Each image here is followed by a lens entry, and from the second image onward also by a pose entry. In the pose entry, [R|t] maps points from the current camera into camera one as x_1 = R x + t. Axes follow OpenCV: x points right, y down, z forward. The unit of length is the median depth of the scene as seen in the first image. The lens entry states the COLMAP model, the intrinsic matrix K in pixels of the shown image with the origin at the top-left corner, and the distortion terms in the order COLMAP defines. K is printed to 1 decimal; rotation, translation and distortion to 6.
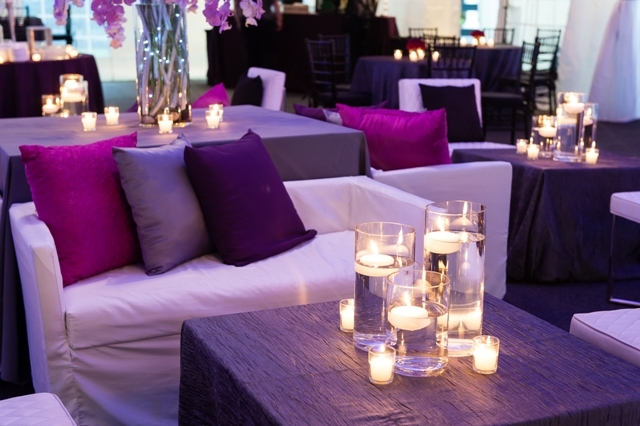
lens RADIAL K [[877.2, 0, 320.0], [0, 877.2, 213.0], [0, 0, 1]] dist [0.021466, 0.026331]
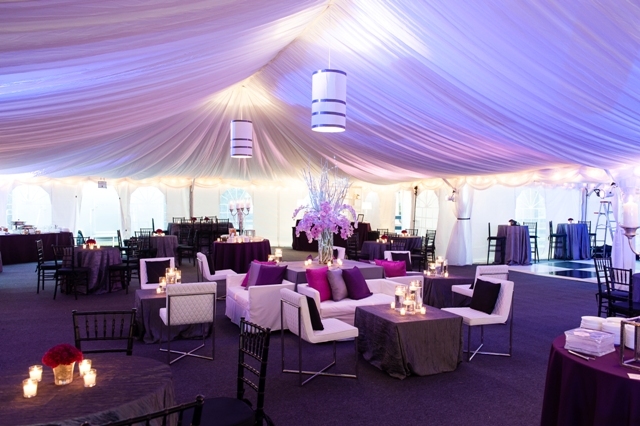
lens RADIAL K [[501.9, 0, 320.0], [0, 501.9, 213.0], [0, 0, 1]] dist [-0.004290, -0.000284]
pose [[0.999280, 0.014093, 0.035230, -0.232573], [-0.006493, 0.978282, -0.207176, 0.098503], [-0.037385, 0.206798, 0.977669, -0.863515]]
